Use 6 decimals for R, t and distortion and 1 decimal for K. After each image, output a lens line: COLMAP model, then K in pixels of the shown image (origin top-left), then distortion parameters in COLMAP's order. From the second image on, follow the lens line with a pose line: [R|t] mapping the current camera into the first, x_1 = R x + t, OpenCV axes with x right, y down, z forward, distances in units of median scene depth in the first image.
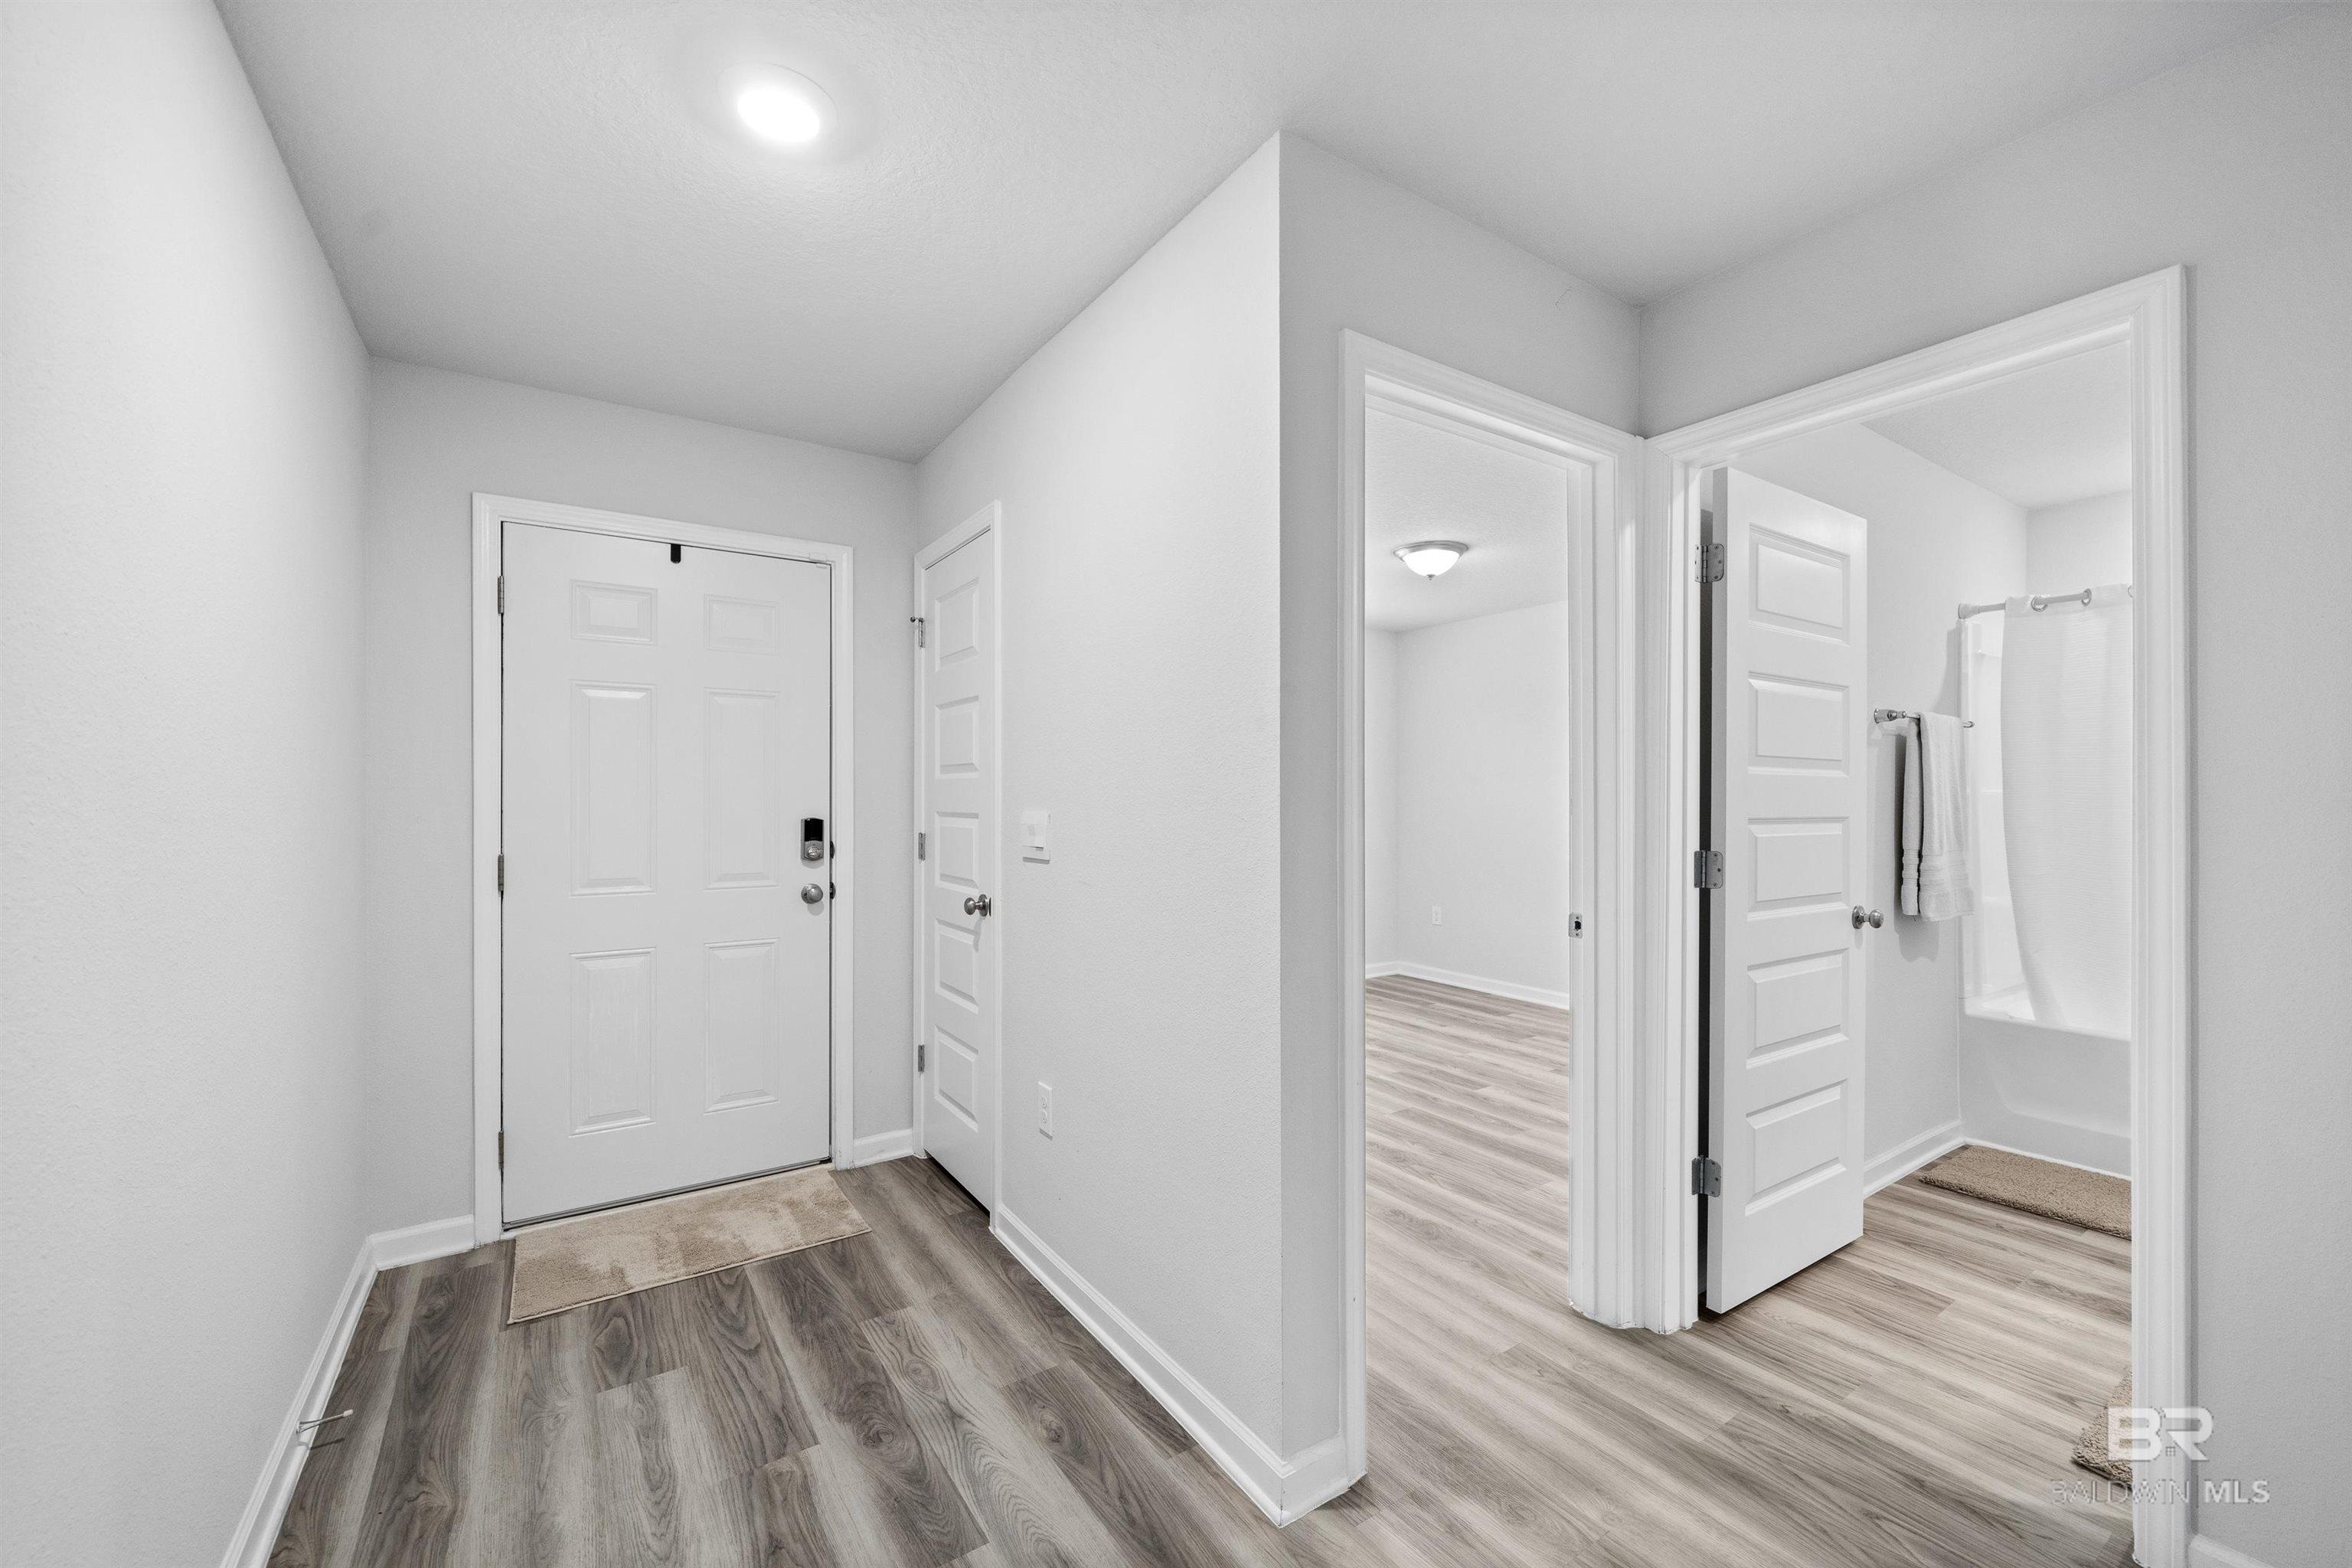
lens RADIAL K [[960.6, 0, 1170.3], [0, 960.6, 800.7], [0, 0, 1]] dist [0.023075, 0.000004]
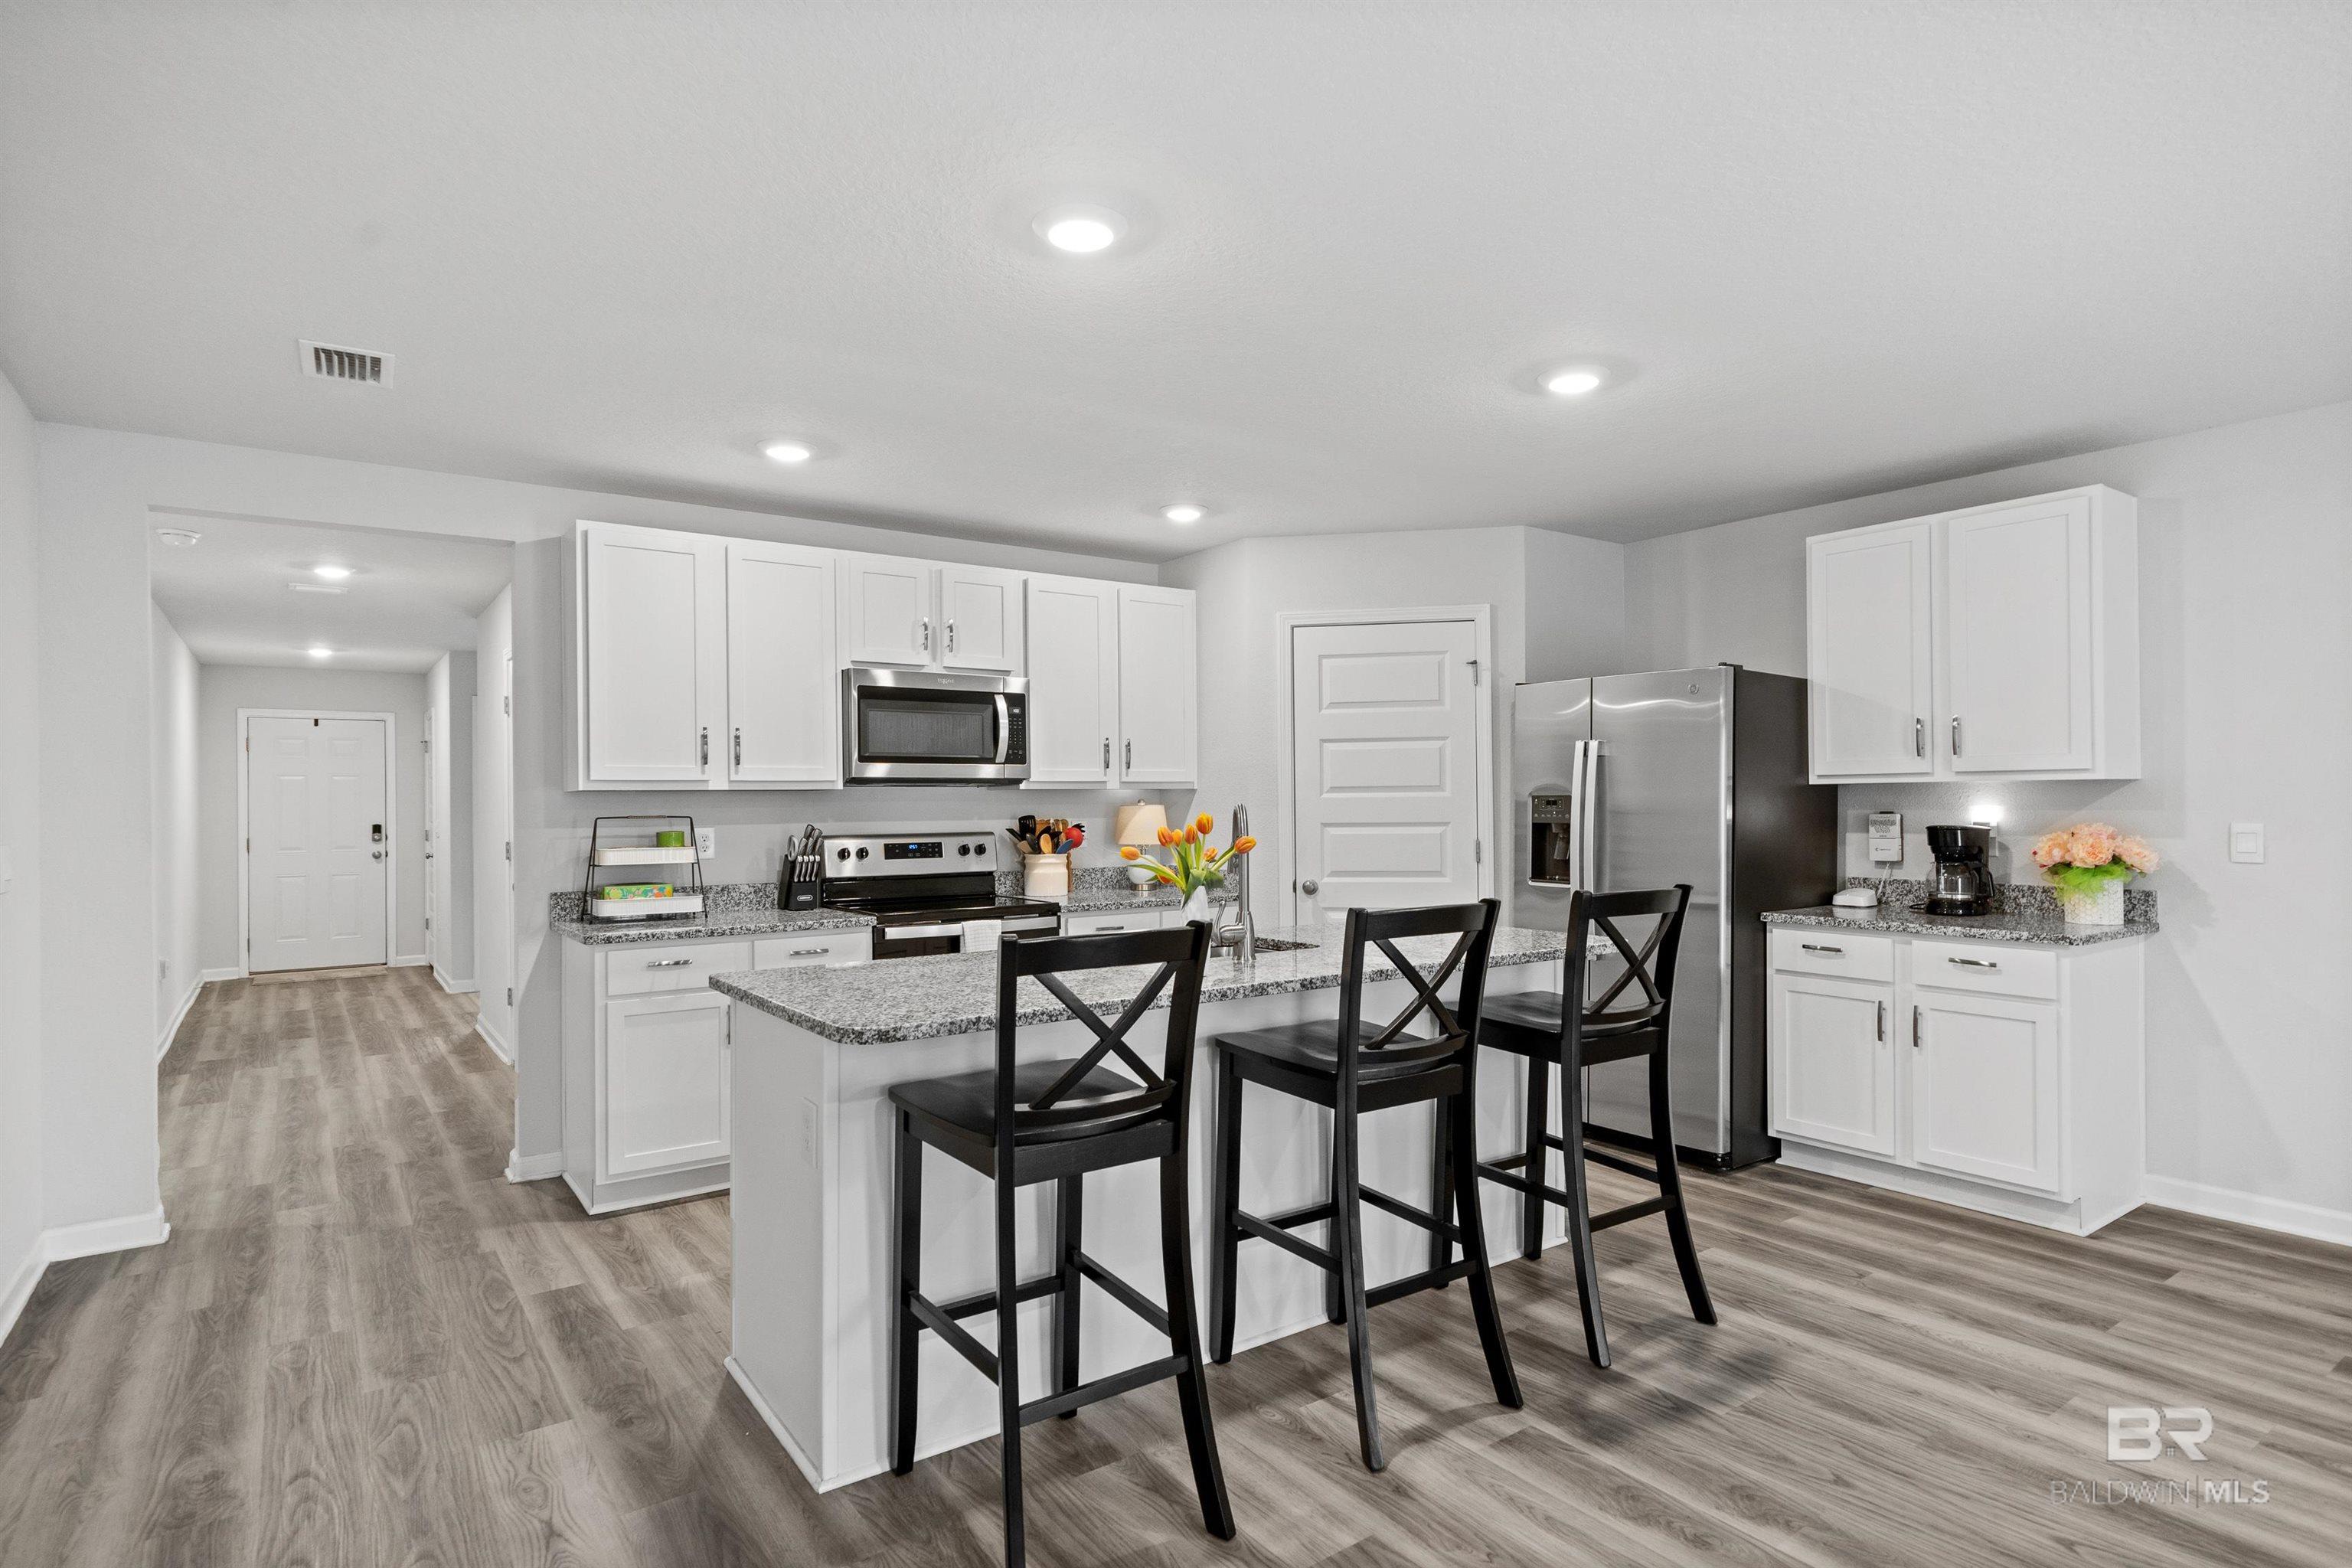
lens RADIAL K [[1208.0, 0, 1181.9], [0, 1208.0, 793.2], [0, 0, 1]] dist [-0.003560, -0.000577]
pose [[0.998677, -0.009071, 0.050615, 0.319904], [0.009605, 0.999901, -0.010320, -0.002114], [-0.050517, 0.010792, 0.998665, -0.457736]]
